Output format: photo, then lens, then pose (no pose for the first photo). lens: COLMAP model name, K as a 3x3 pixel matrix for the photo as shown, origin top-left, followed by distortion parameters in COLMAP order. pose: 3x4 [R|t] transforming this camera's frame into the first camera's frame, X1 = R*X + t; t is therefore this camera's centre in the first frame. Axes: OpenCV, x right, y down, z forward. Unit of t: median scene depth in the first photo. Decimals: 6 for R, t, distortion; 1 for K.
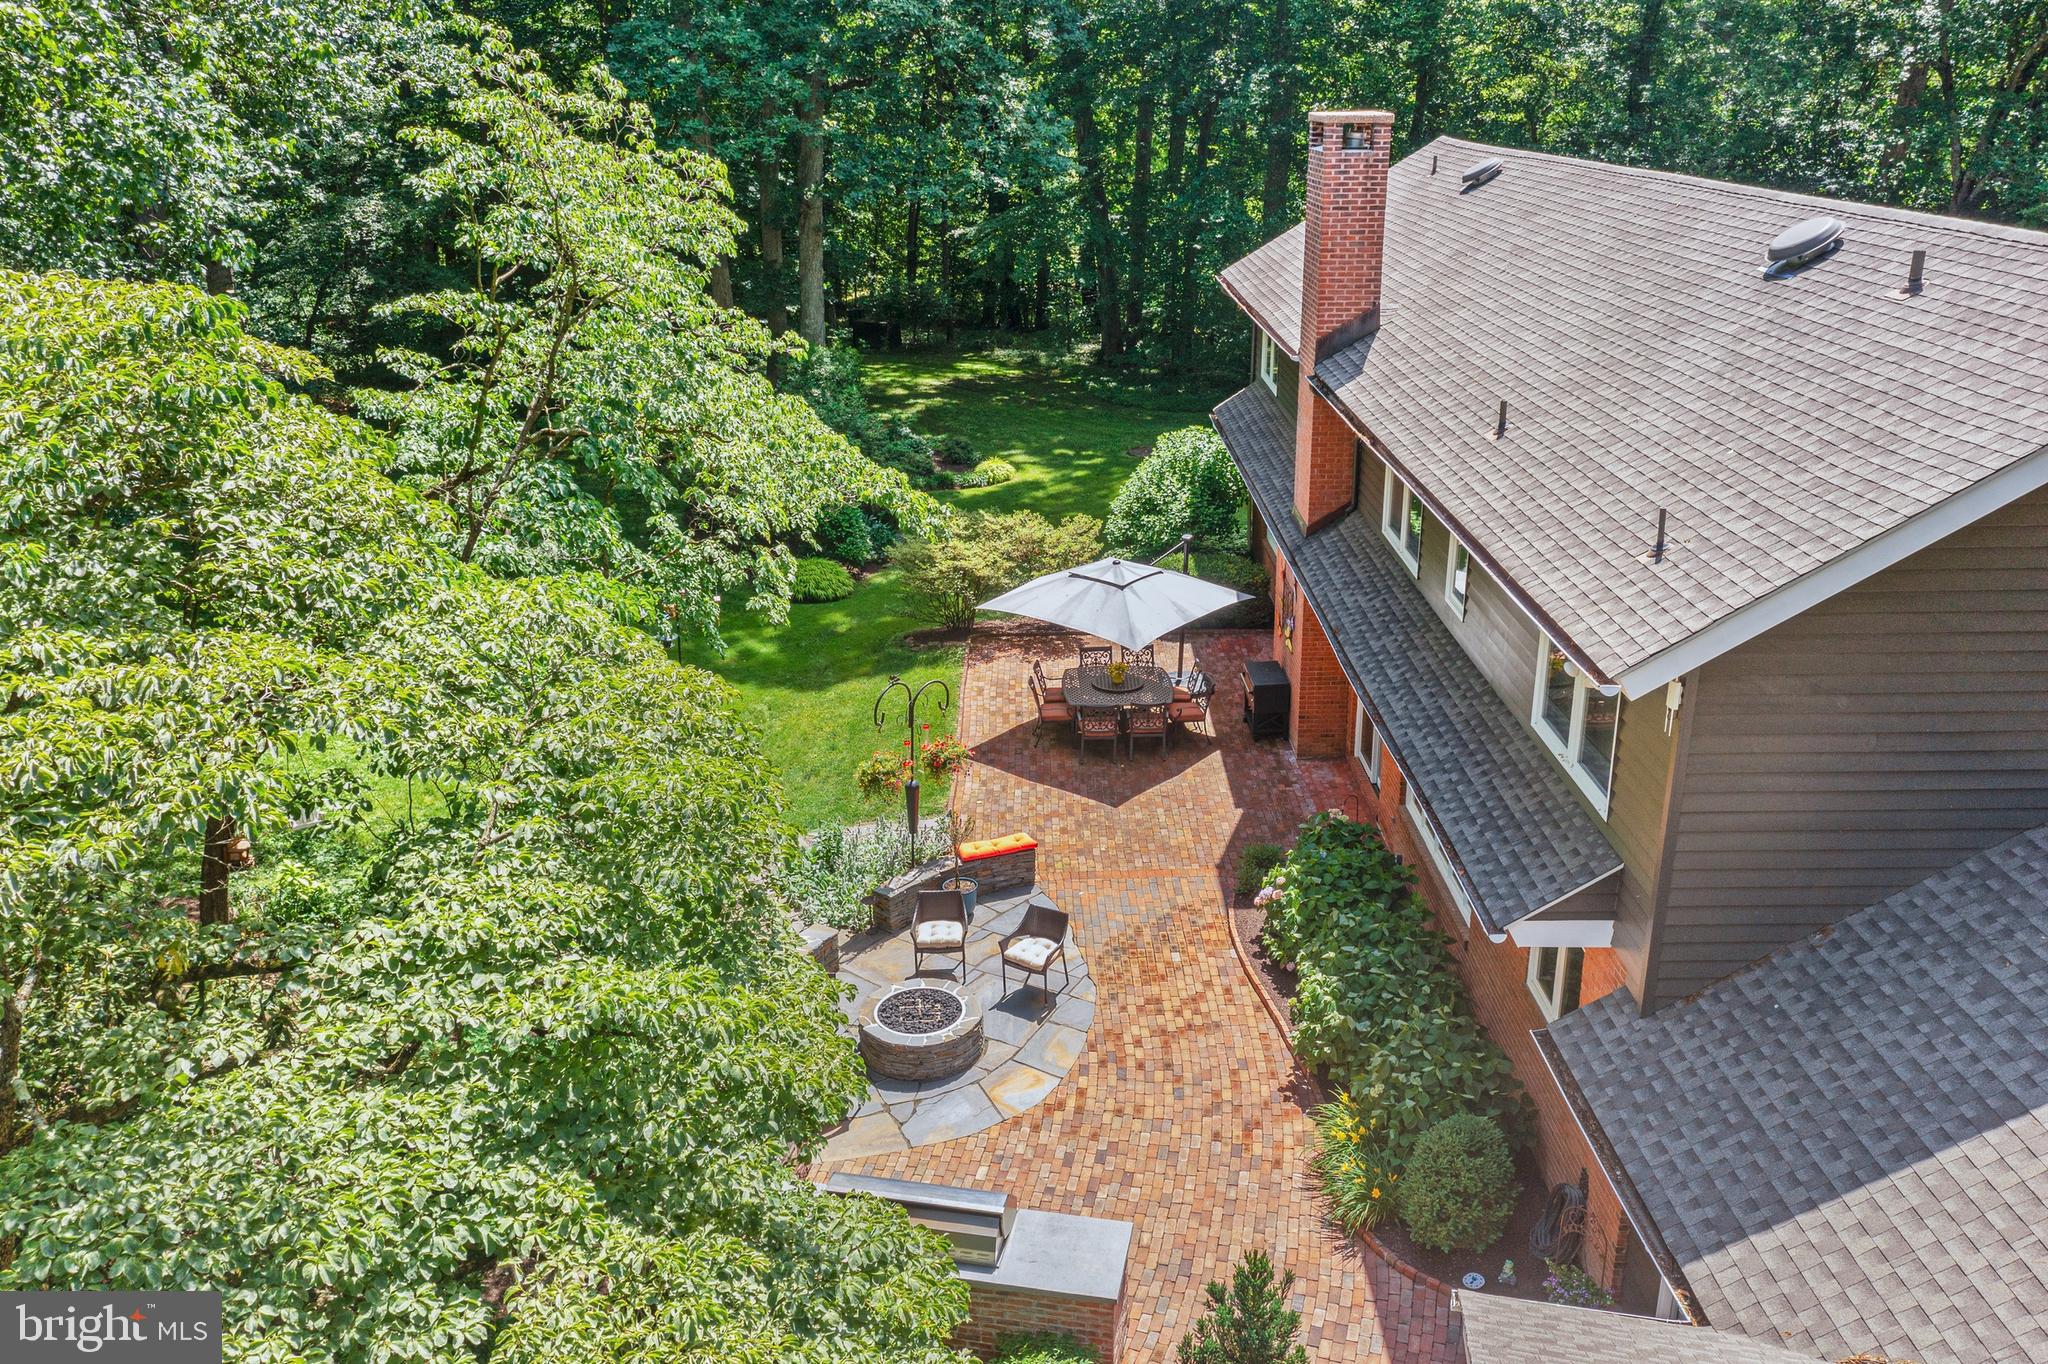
lens RADIAL K [[1625.3, 0, 1024.0], [0, 1625.3, 682.0], [0, 0, 1]] dist [-0.001296, 0.004311]
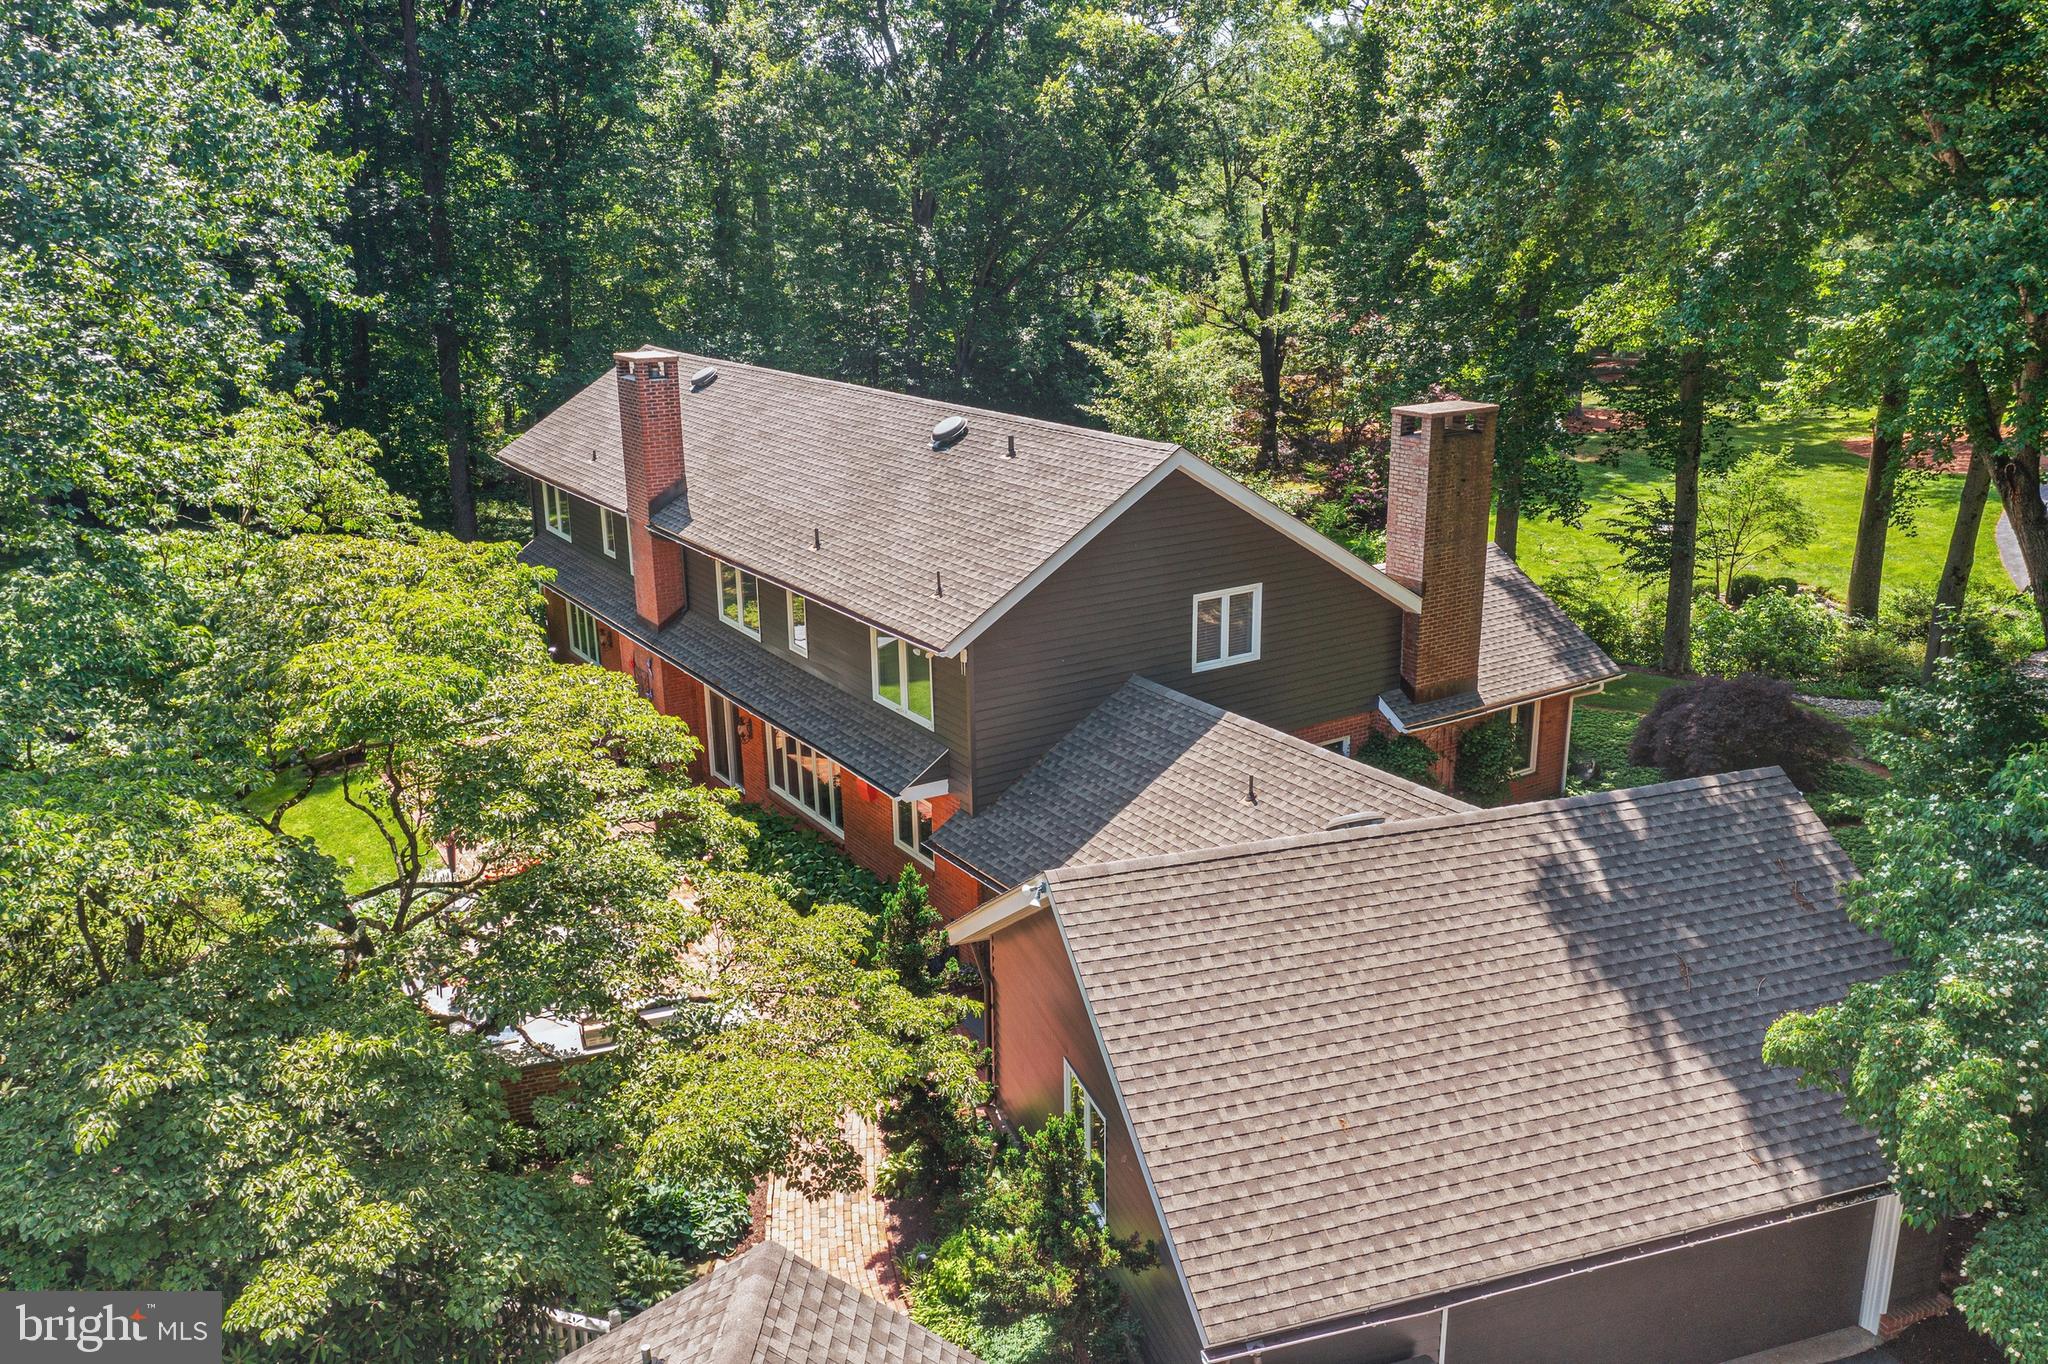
lens RADIAL K [[1625.3, 0, 1024.0], [0, 1625.3, 682.0], [0, 0, 1]] dist [-0.001296, 0.004311]
pose [[0.843312, -0.149953, 0.516080, -0.553491], [0.190337, 0.981378, -0.025874, 0.097082], [-0.502590, 0.120049, 0.856149, -0.743166]]
